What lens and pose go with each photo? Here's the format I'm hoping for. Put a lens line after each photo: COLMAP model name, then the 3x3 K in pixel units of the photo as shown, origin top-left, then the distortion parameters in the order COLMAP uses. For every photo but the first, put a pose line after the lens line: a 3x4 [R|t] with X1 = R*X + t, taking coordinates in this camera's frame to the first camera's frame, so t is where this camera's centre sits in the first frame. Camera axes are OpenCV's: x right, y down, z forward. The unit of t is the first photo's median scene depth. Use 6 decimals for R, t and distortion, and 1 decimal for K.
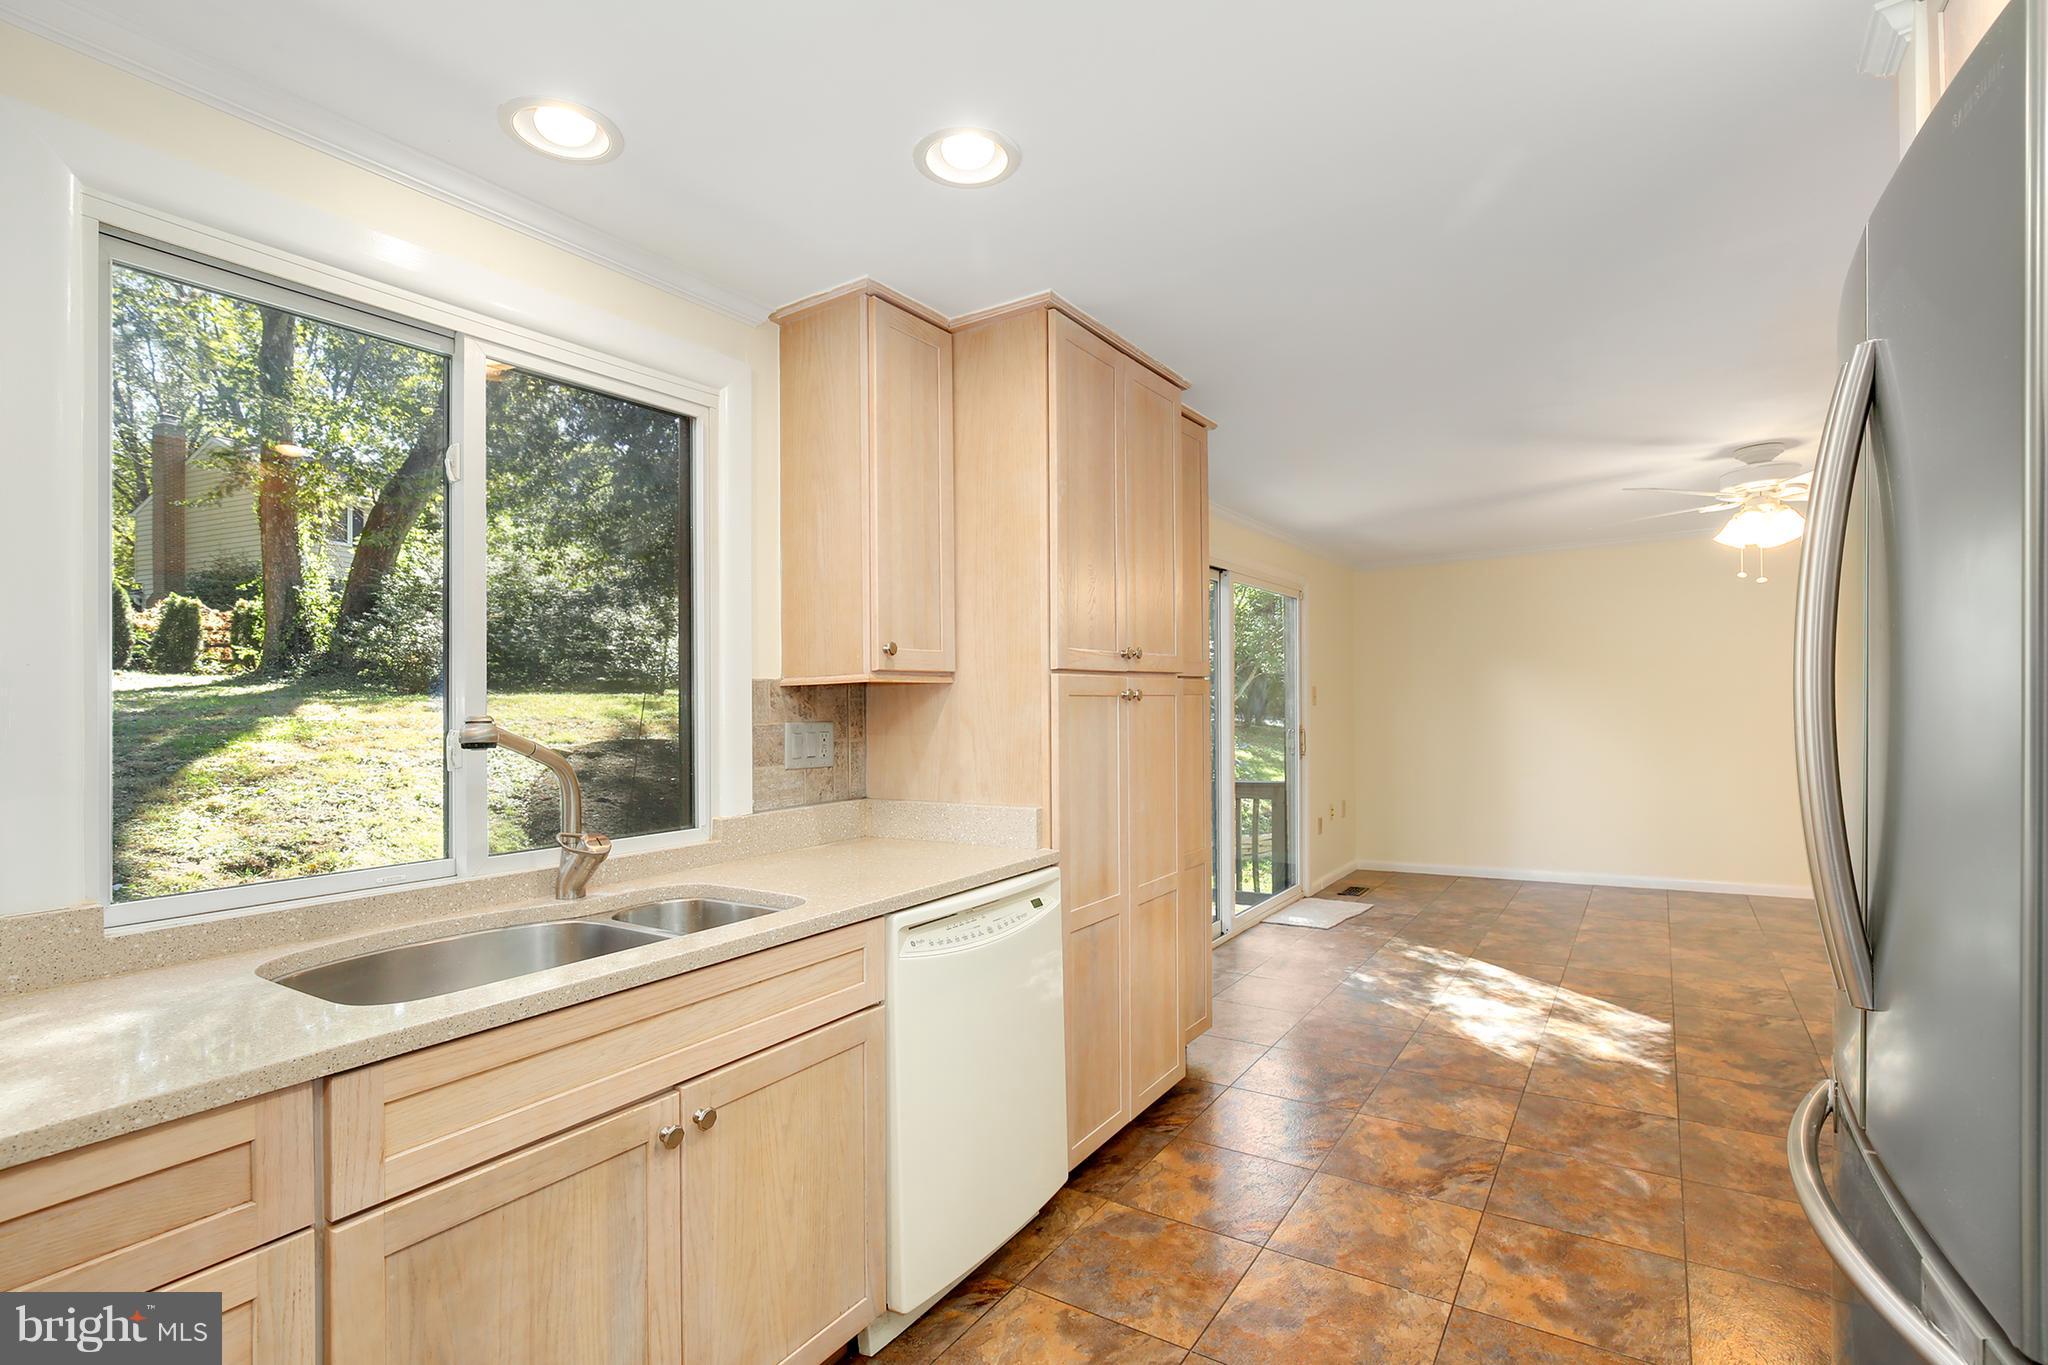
lens RADIAL K [[941.6, 0, 1039.4], [0, 941.6, 711.8], [0, 0, 1]] dist [-0.005808, 0.001020]
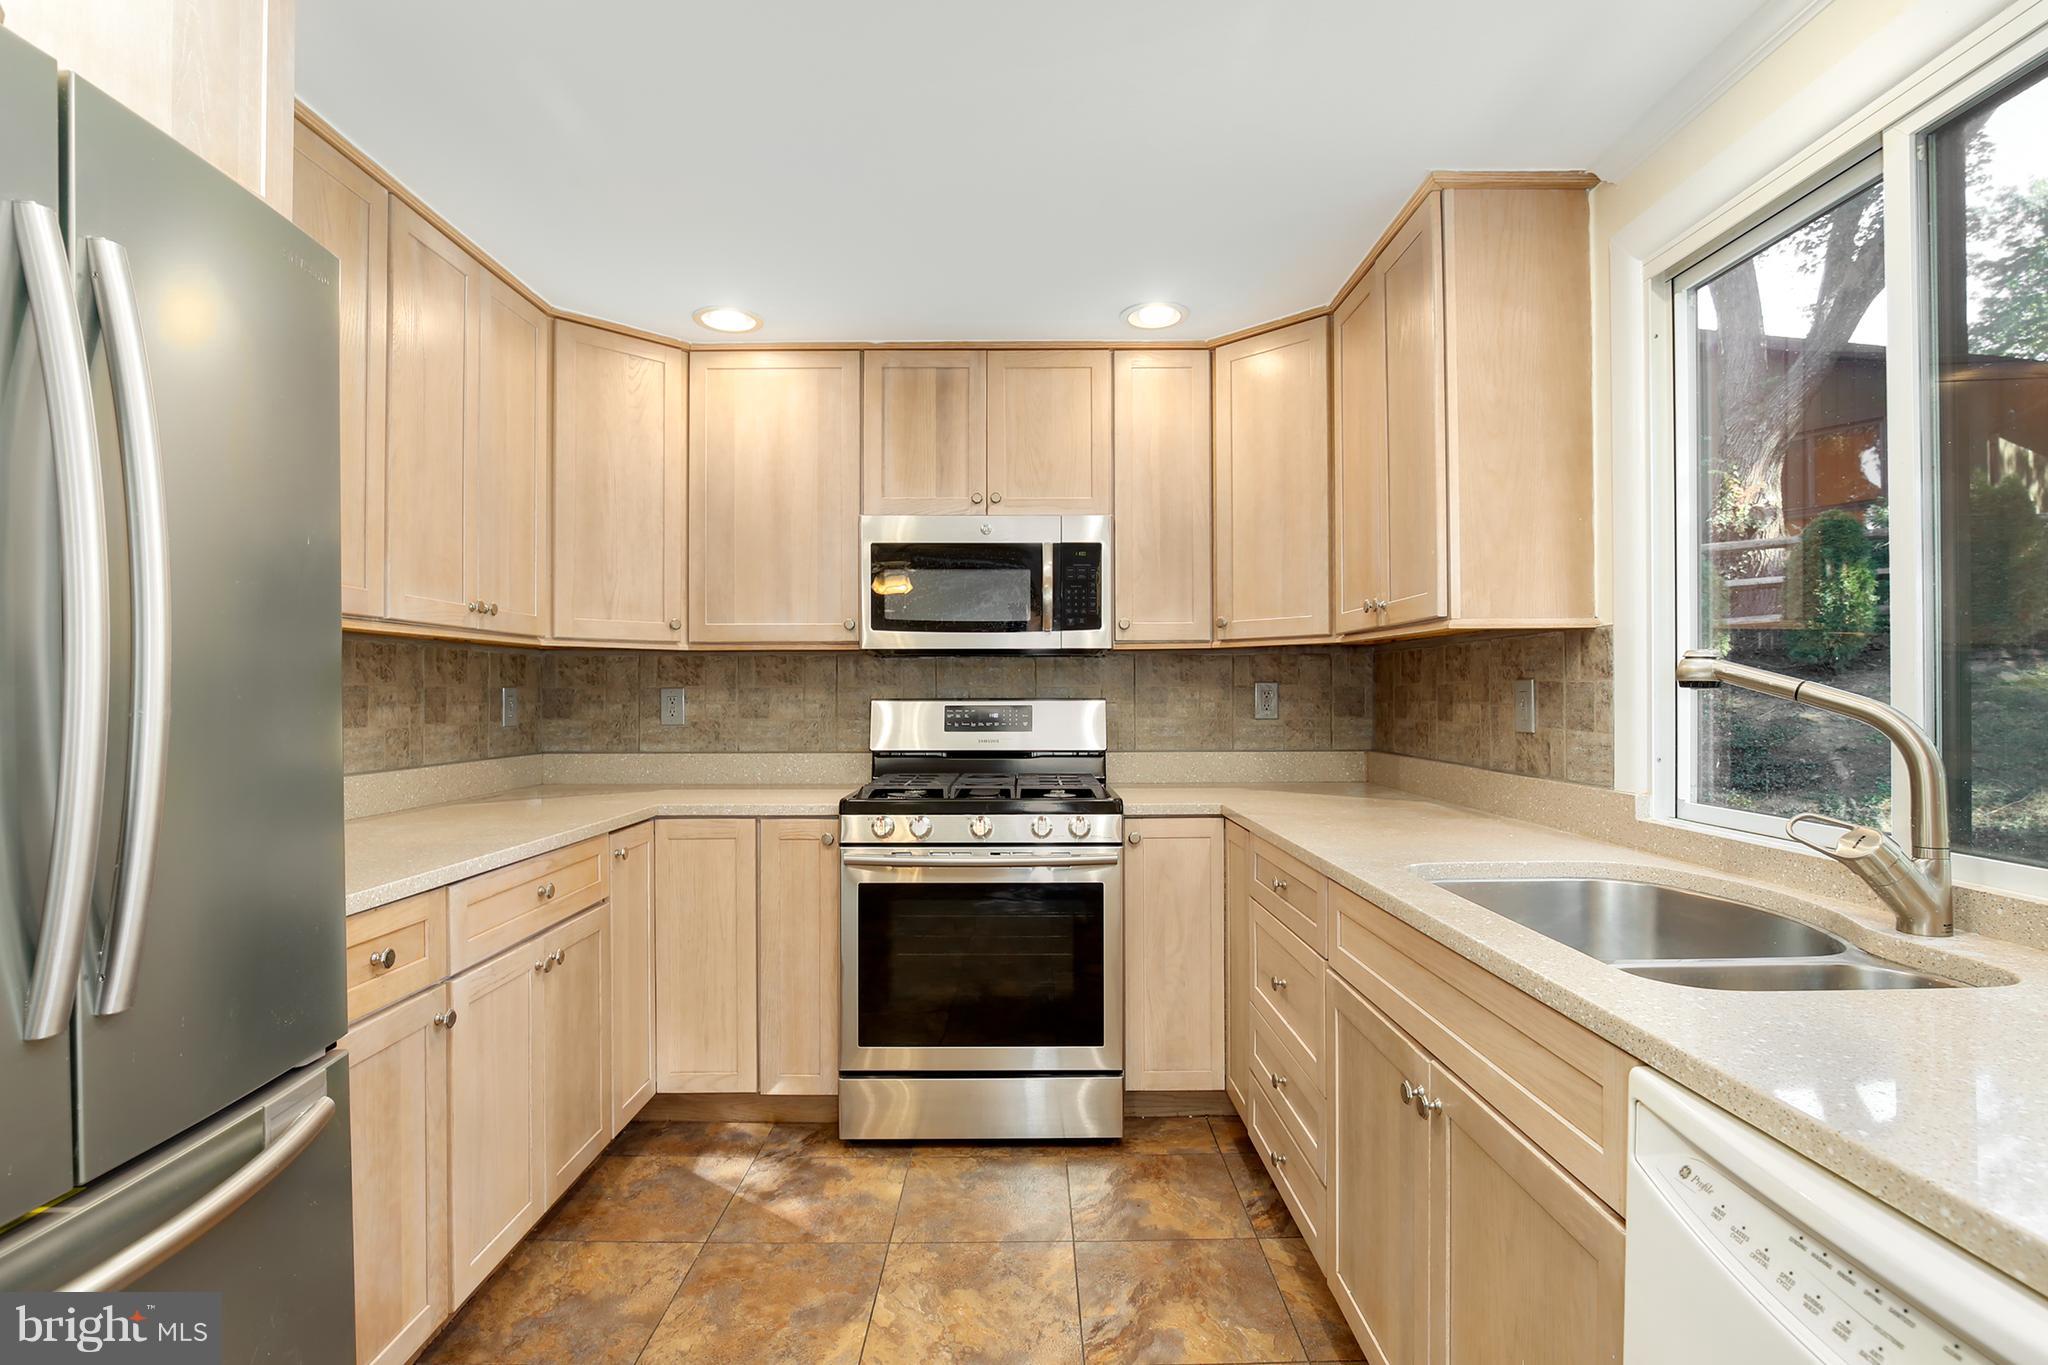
lens RADIAL K [[1006.9, 0, 1027.0], [0, 1006.9, 685.3], [0, 0, 1]] dist [-0.018104, 0.000780]
pose [[-0.836671, 0.019561, -0.547357, 0.293496], [0.017915, 0.999805, 0.008347, 0.012142], [0.547413, -0.002822, -0.836858, 0.980945]]
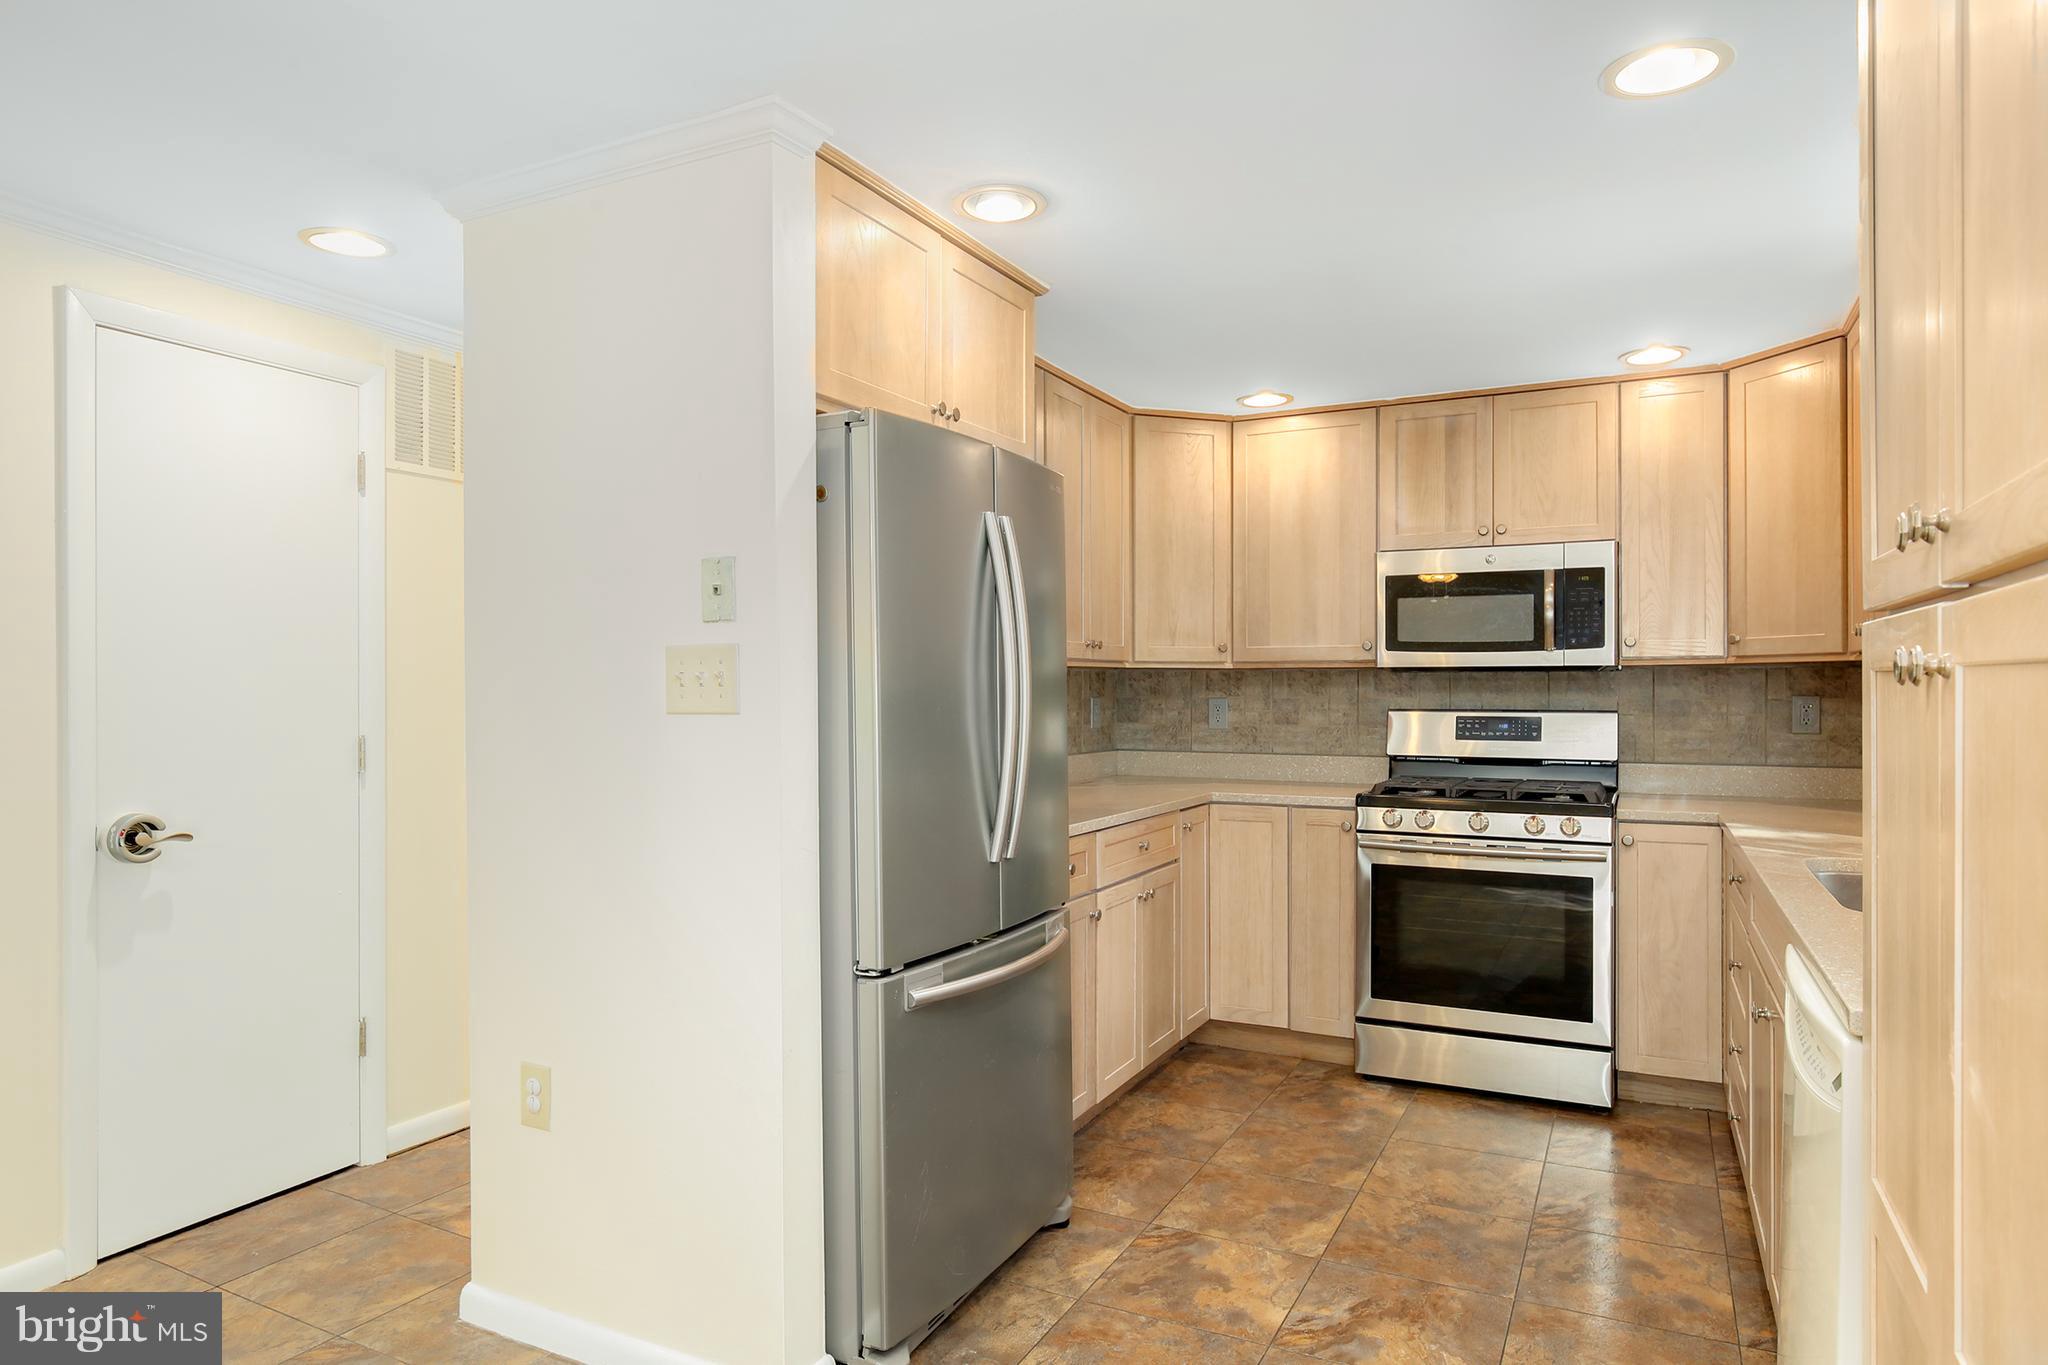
lens RADIAL K [[1225.3, 0, 1040.0], [0, 1225.3, 683.4], [0, 0, 1]] dist [-0.003303, -0.002694]
pose [[-0.992711, 0.021509, -0.118582, 0.478600], [0.021103, 0.999766, 0.004683, -0.022057], [0.118655, 0.002147, -0.992933, 1.533866]]
